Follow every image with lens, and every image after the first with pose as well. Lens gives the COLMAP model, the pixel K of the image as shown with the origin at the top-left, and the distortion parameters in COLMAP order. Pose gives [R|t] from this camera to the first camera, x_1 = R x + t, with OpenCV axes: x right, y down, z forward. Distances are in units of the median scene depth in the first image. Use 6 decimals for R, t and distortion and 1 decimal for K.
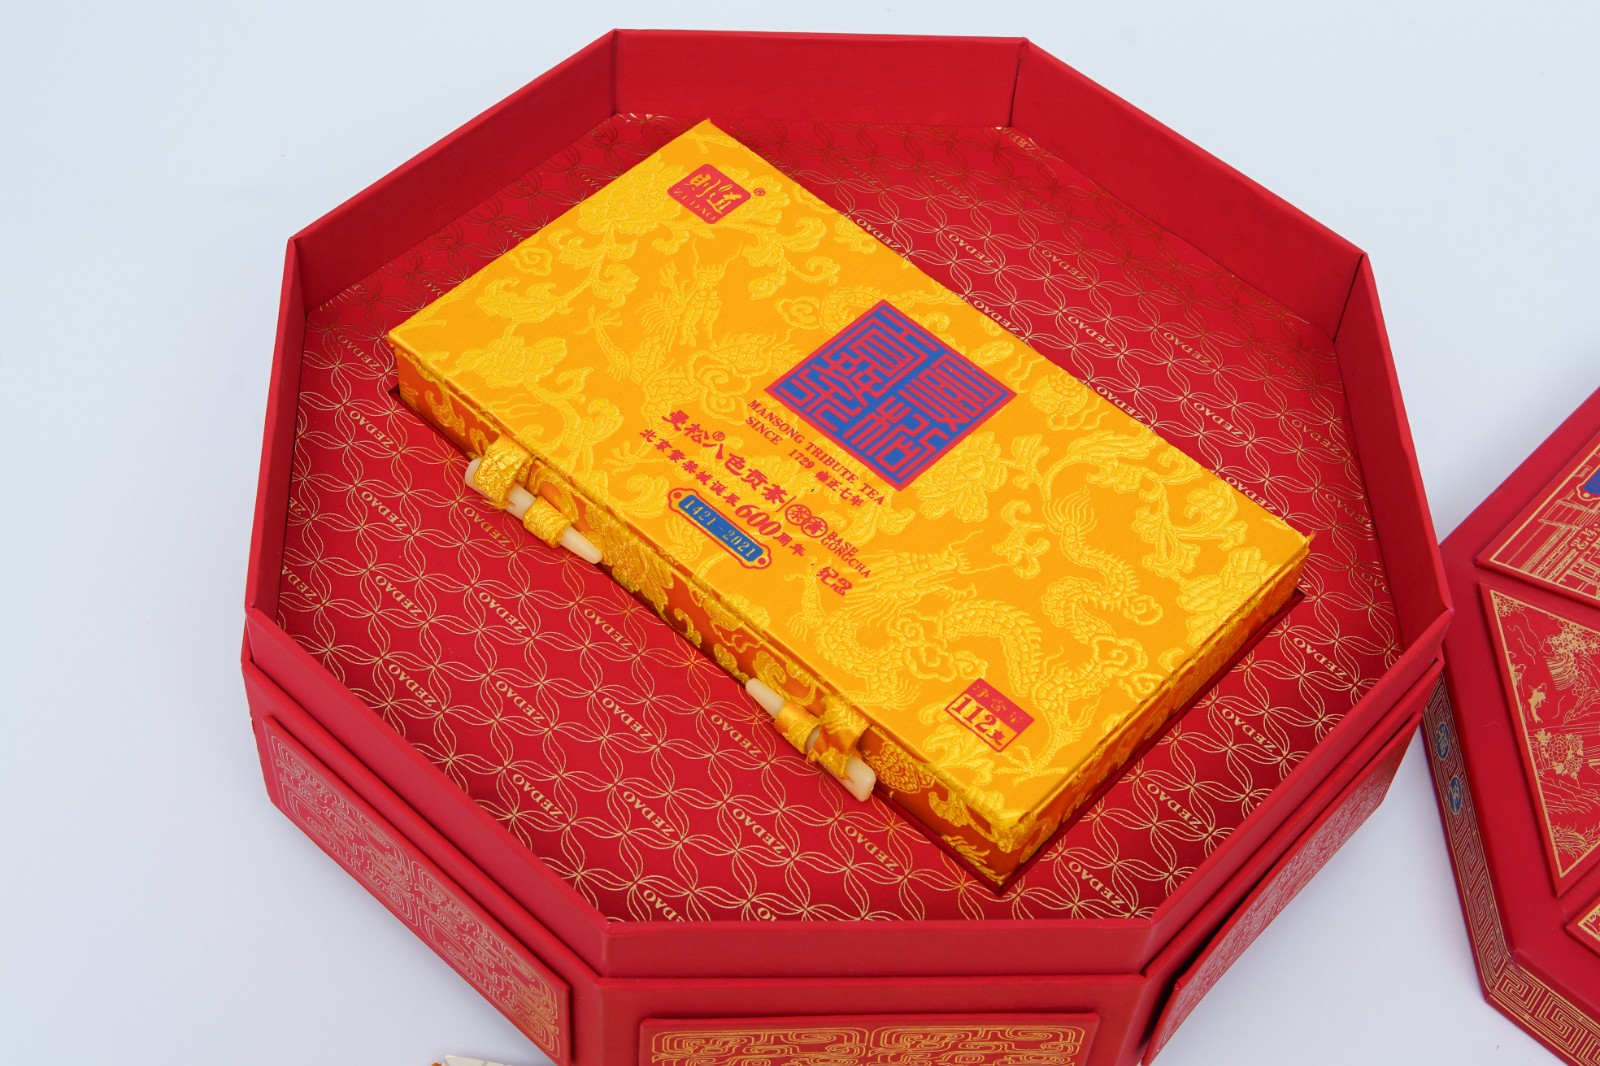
lens RADIAL K [[2526.2, 0, 800.0], [0, 2526.2, 533.0], [0, 0, 1]] dist [0.000005, -0.098626]
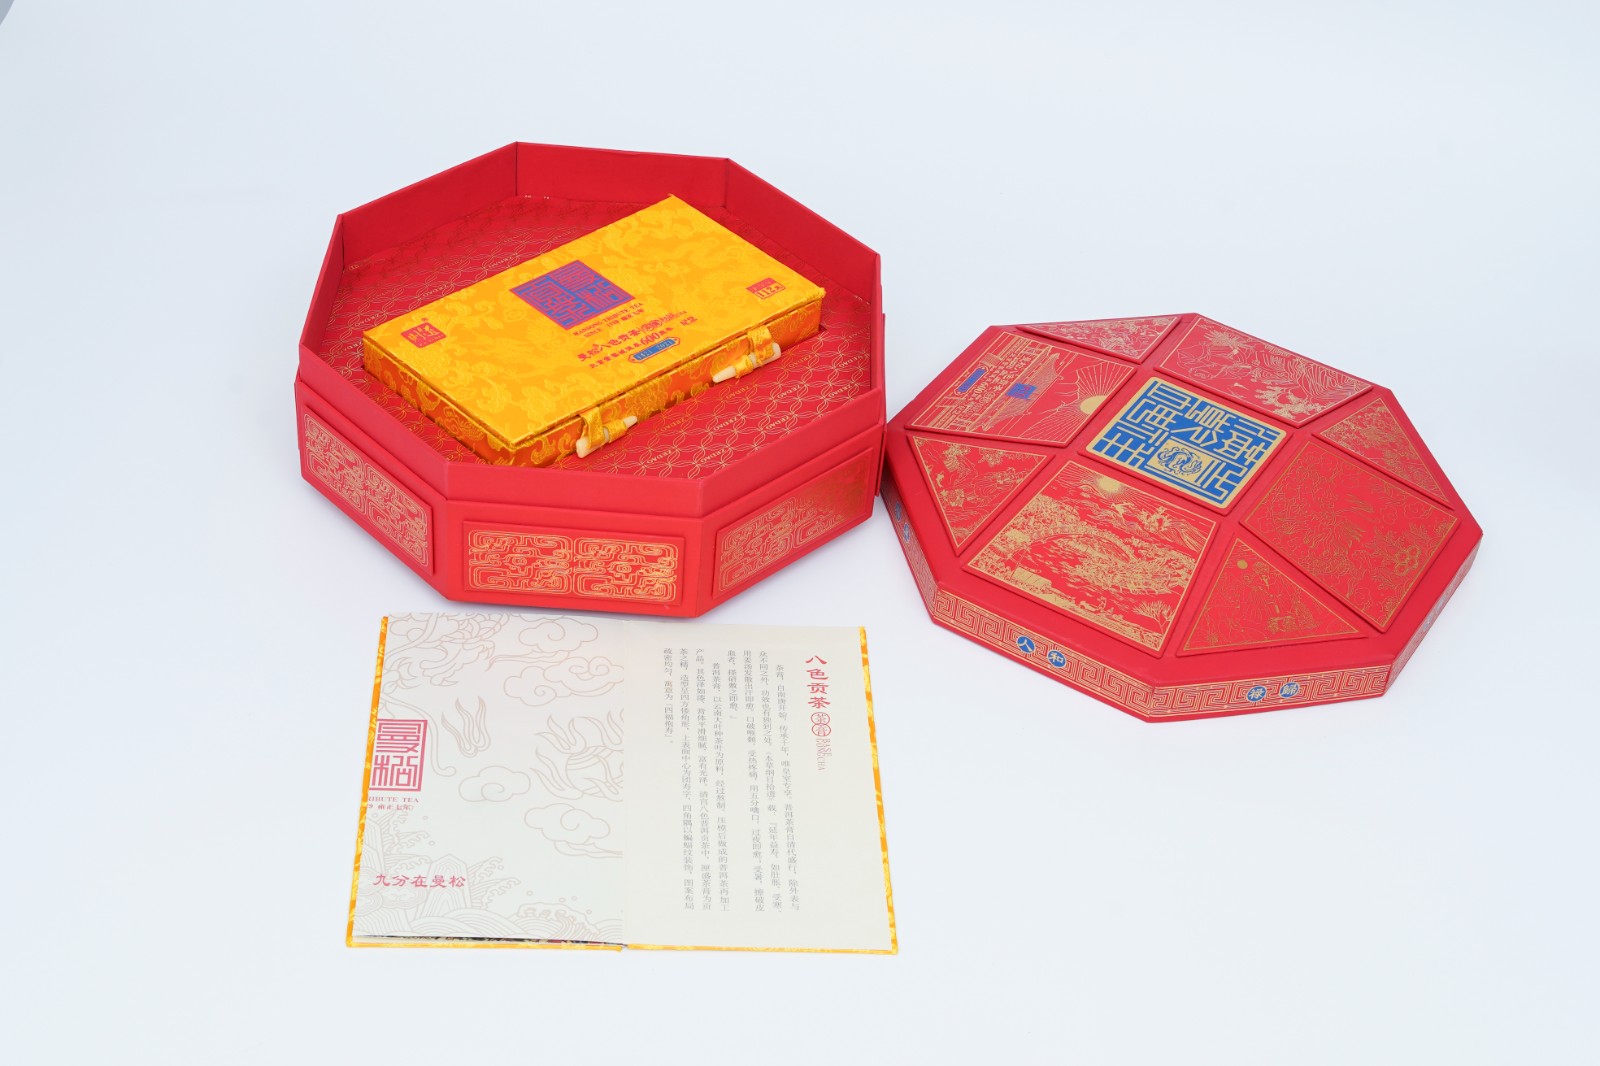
lens RADIAL K [[2526.2, 0, 800.0], [0, 2526.2, 533.0], [0, 0, 1]] dist [0.000005, -0.098626]
pose [[0.060243, -0.680105, 0.730636, -1.598837], [0.743952, 0.518610, 0.421402, -0.690060], [-0.665512, 0.518171, 0.537207, -0.104505]]
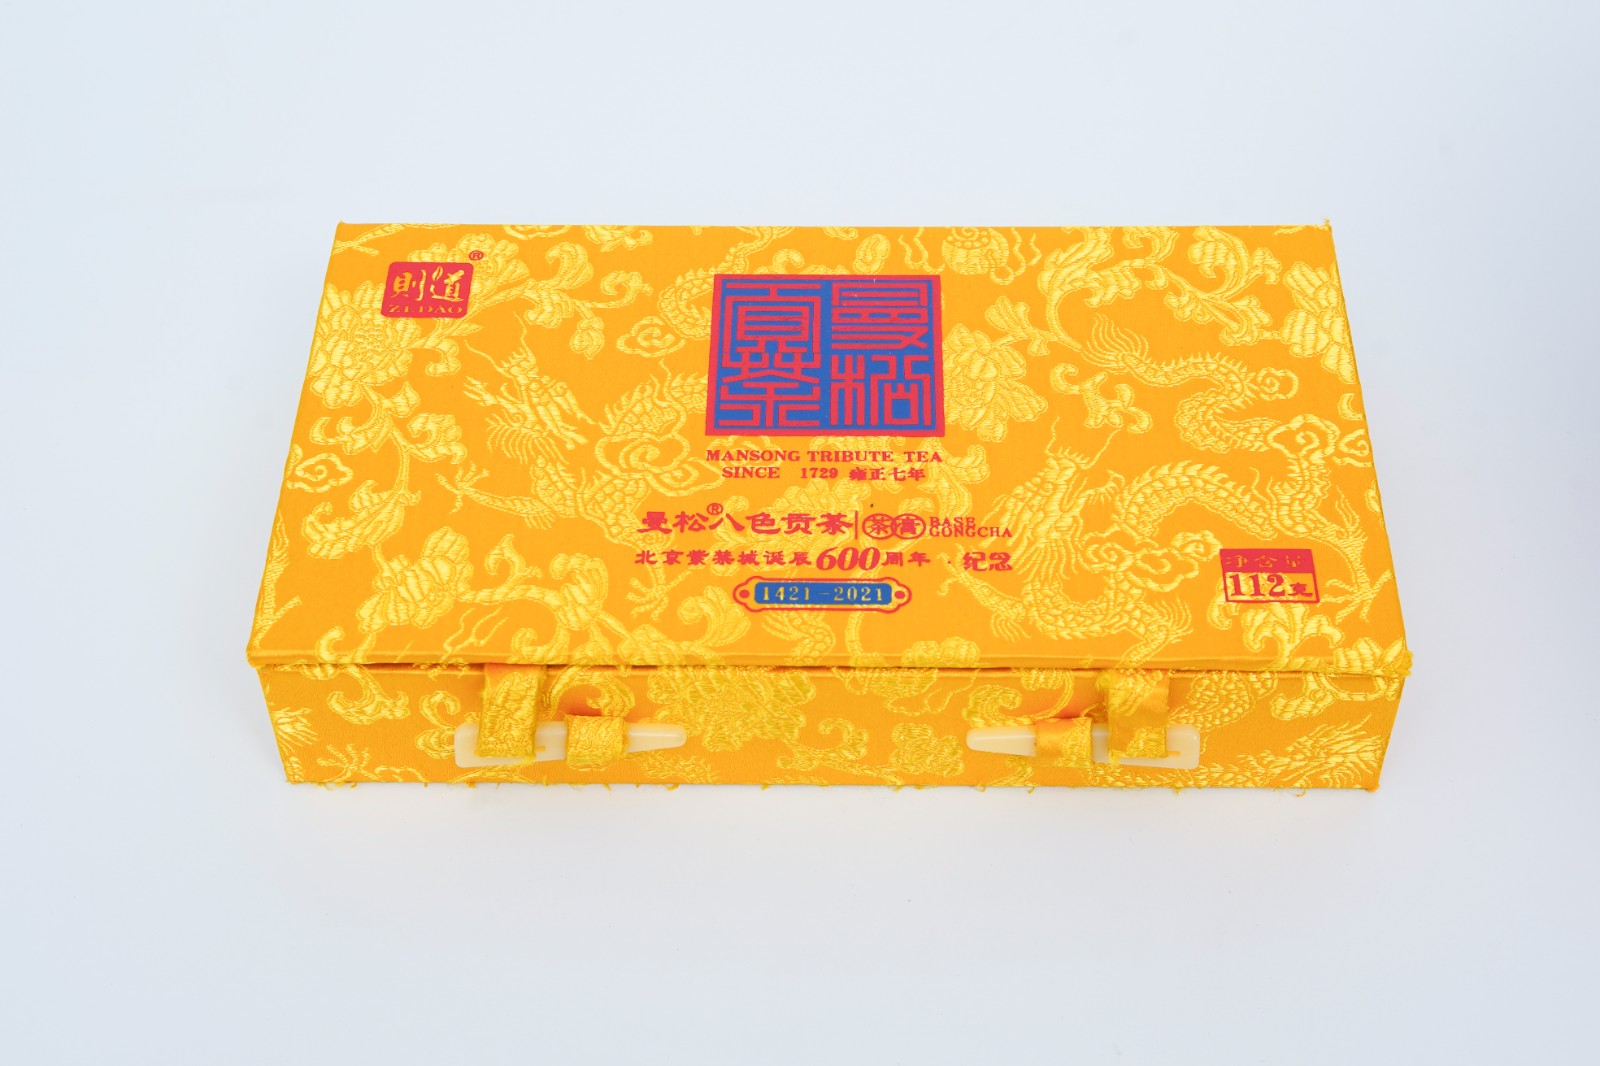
lens RADIAL K [[2526.2, 0, 800.0], [0, 2526.2, 533.0], [0, 0, 1]] dist [0.000005, -0.098626]
pose [[0.744008, -0.545894, 0.385294, -0.310434], [0.561641, 0.823312, 0.081953, -0.080727], [-0.361955, 0.155423, 0.919148, 0.303261]]
